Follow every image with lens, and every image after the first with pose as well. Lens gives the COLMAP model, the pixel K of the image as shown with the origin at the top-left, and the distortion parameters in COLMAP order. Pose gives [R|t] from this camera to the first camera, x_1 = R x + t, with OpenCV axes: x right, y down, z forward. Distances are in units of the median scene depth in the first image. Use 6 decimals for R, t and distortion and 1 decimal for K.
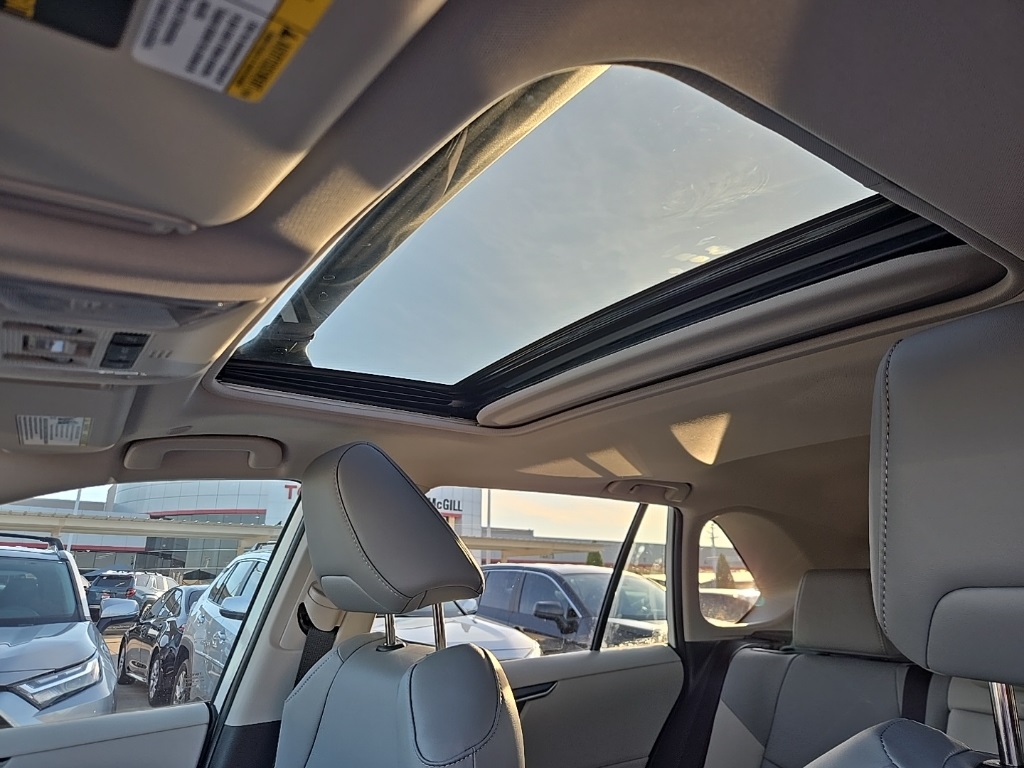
lens RADIAL K [[688.3, 0, 512.0], [0, 688.3, 384.0], [0, 0, 1]] dist [0.061580, -0.051869]
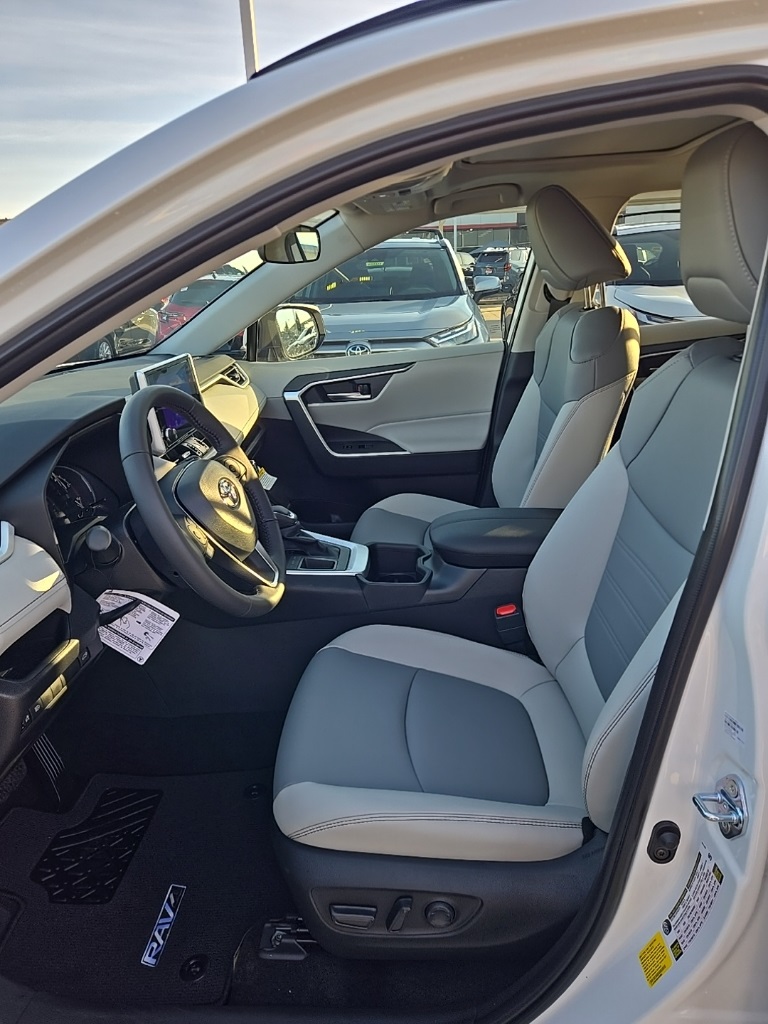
lens RADIAL K [[688.3, 0, 384.0], [0, 688.3, 512.0], [0, 0, 1]] dist [0.061580, -0.051869]
pose [[0.793663, 0.157334, -0.587661, 0.128873], [0.224374, 0.822175, 0.523148, -0.053640], [0.565469, -0.547059, 0.617228, -0.151376]]
